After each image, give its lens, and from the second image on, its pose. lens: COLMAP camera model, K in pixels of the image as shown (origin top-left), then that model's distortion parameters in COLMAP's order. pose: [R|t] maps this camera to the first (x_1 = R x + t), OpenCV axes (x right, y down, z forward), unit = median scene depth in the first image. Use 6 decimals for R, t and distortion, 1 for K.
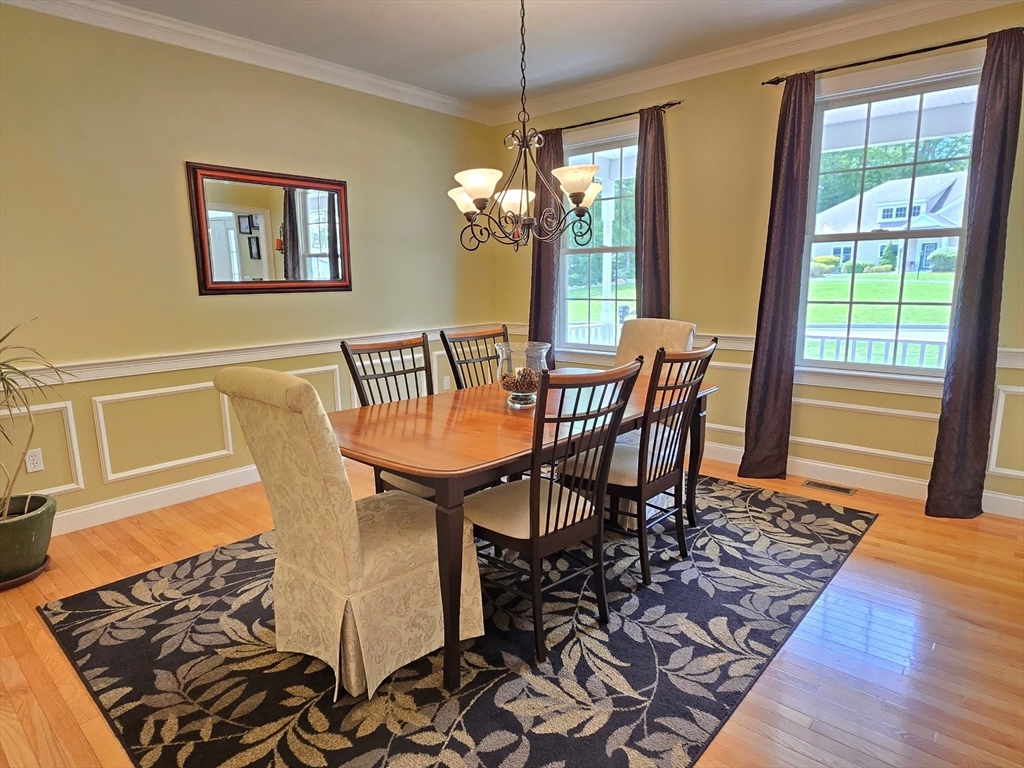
lens RADIAL K [[606.5, 0, 521.8], [0, 606.5, 391.9], [0, 0, 1]] dist [0.009619, -0.006780]
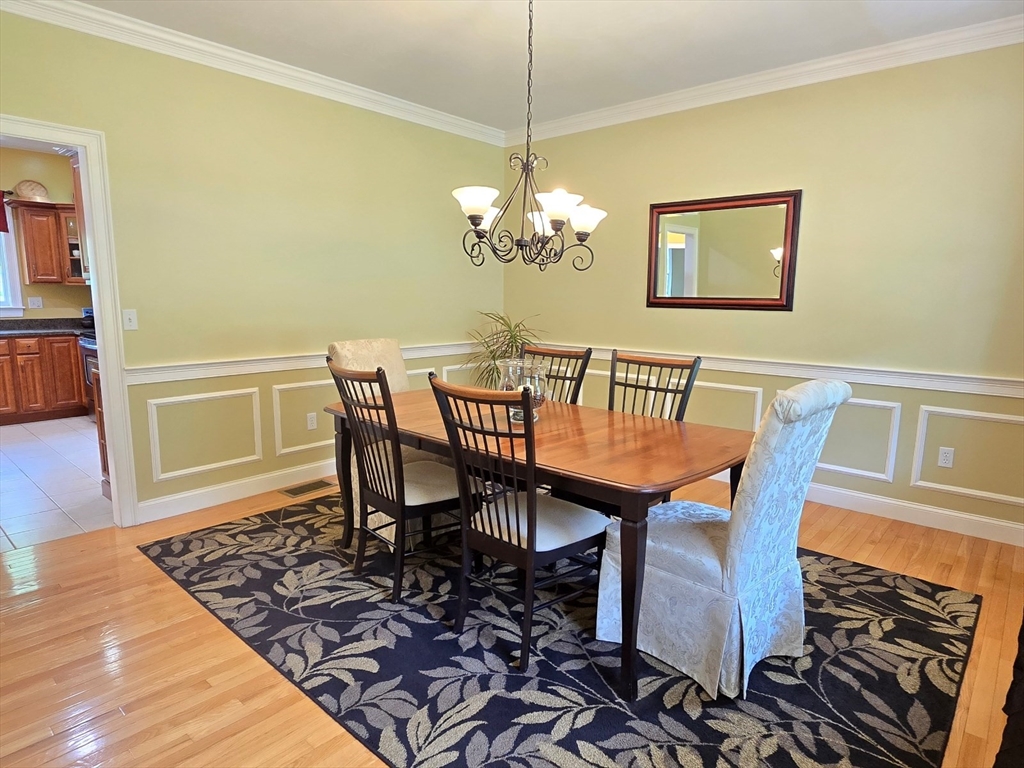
lens RADIAL K [[606.5, 0, 521.8], [0, 606.5, 378.6], [0, 0, 1]] dist [0.009619, -0.006780]
pose [[-0.009812, 0.168686, -0.985621, 1.142333], [-0.180128, 0.969246, 0.167677, -0.256424], [0.983594, 0.179183, 0.020874, 1.084354]]
